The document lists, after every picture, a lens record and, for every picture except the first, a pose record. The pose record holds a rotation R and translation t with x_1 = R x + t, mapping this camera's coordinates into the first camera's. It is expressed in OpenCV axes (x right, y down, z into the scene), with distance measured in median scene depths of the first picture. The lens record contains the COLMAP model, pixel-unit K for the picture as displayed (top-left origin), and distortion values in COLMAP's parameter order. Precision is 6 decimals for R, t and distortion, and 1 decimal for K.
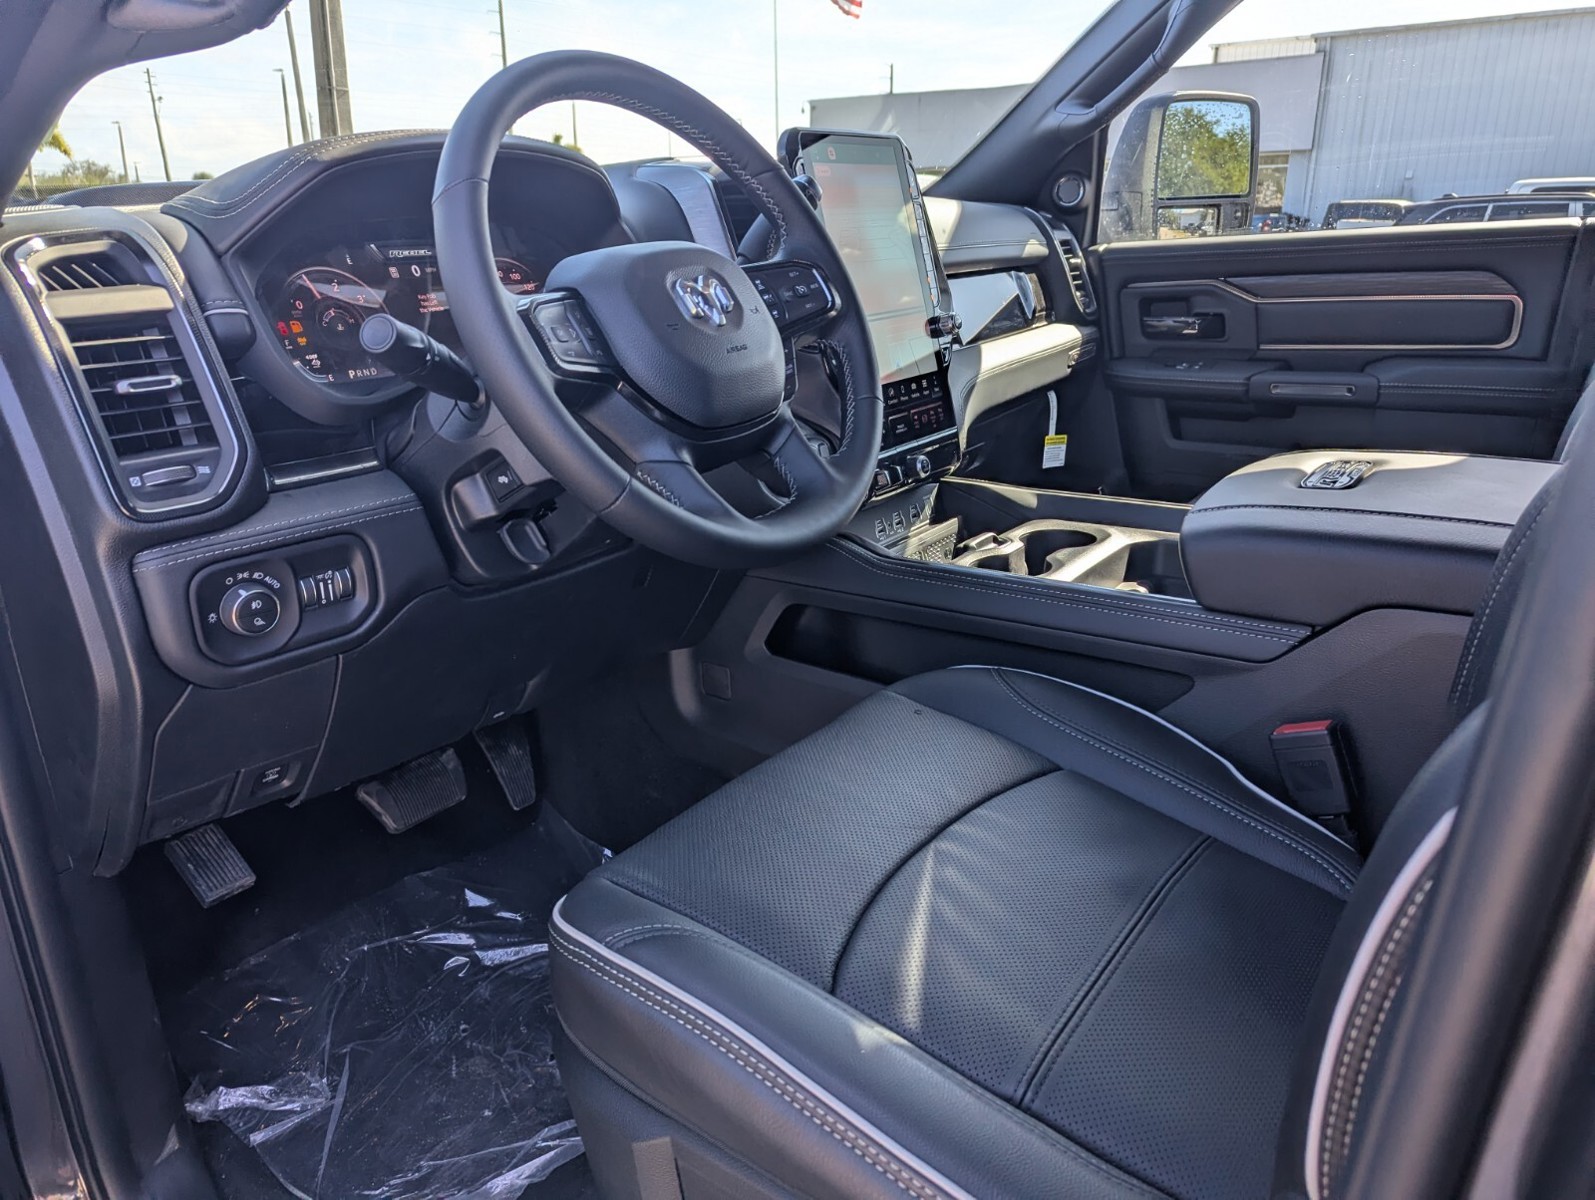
lens RADIAL K [[1142.2, 0, 788.0], [0, 1142.2, 600.4], [0, 0, 1]] dist [0.071818, -0.068365]
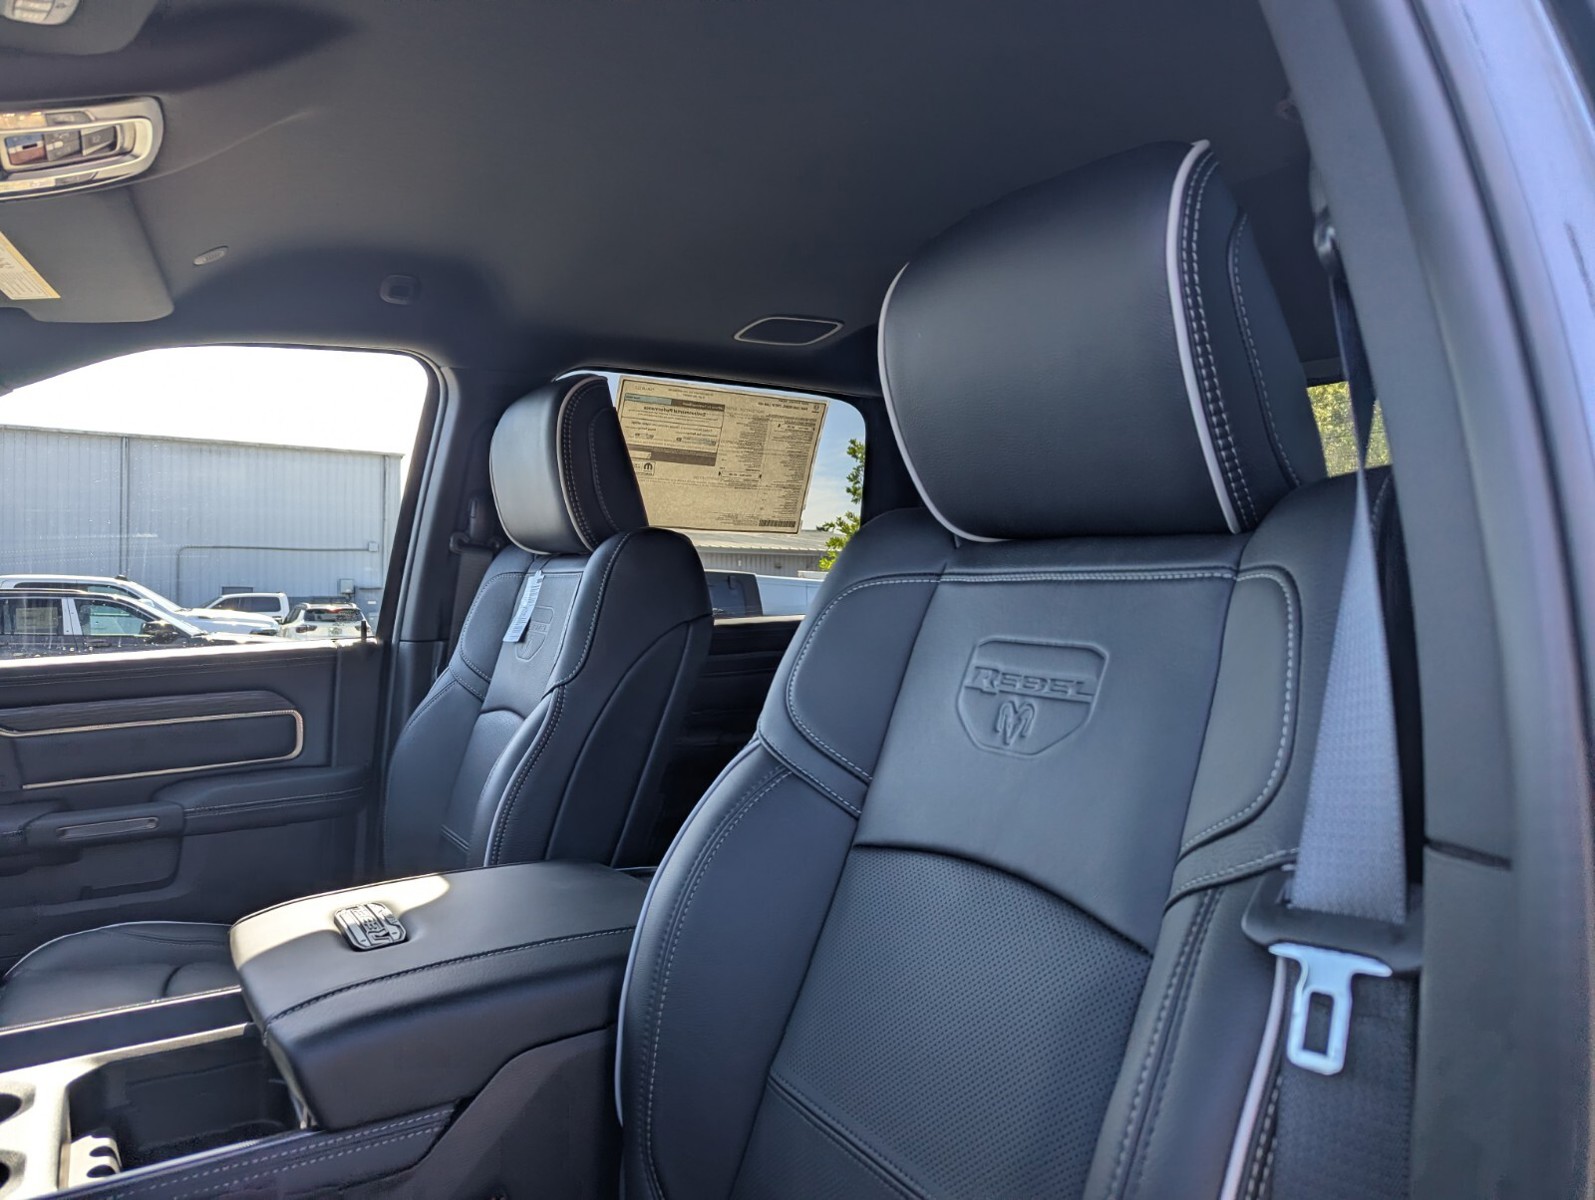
lens RADIAL K [[1142.2, 0, 788.0], [0, 1142.2, 600.4], [0, 0, 1]] dist [0.071818, -0.068365]
pose [[0.409850, 0.009556, 0.912103, -0.205123], [0.281591, 0.949779, -0.136482, -0.116498], [-0.867600, 0.312777, 0.386576, 0.229658]]
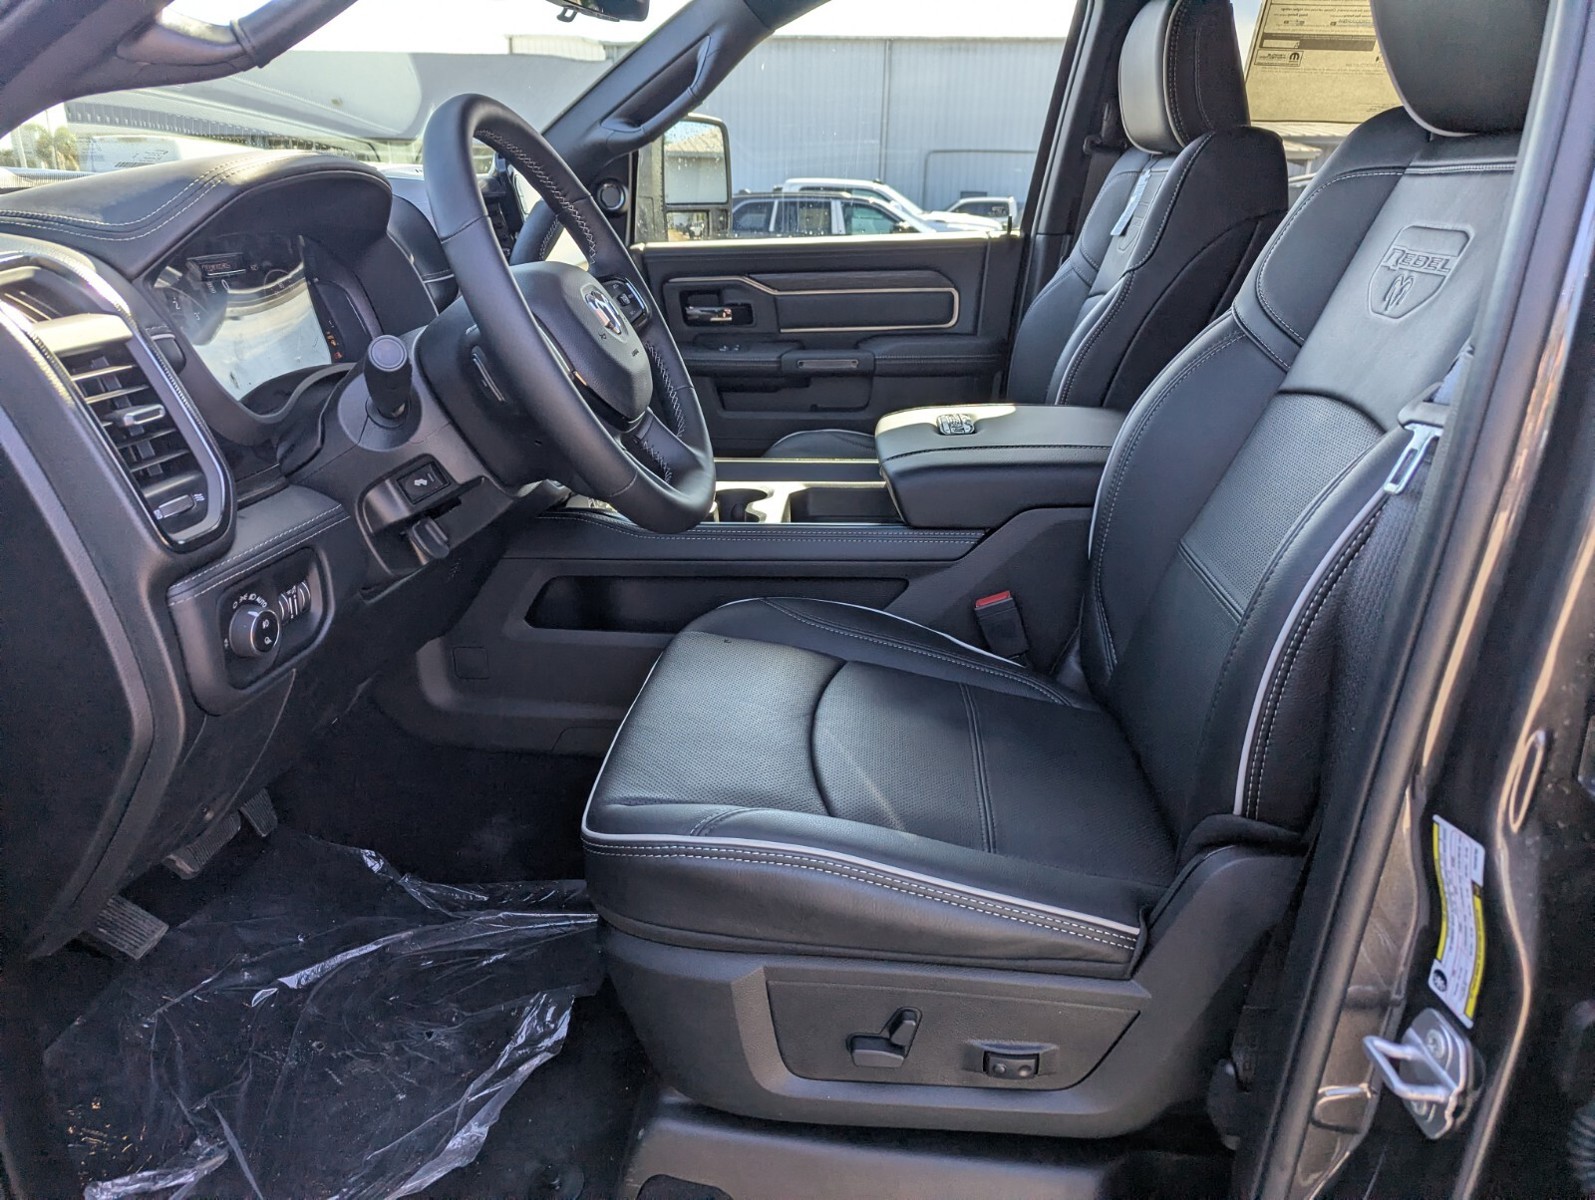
lens RADIAL K [[1140.5, 0, 797.5], [0, 1140.5, 600.0], [0, 0, 1]] dist [0.030542, -0.001489]
pose [[0.847665, -0.154097, 0.507660, -0.360187], [0.145687, 0.987713, 0.056553, -0.003829], [-0.510137, 0.026022, 0.859700, -0.070163]]
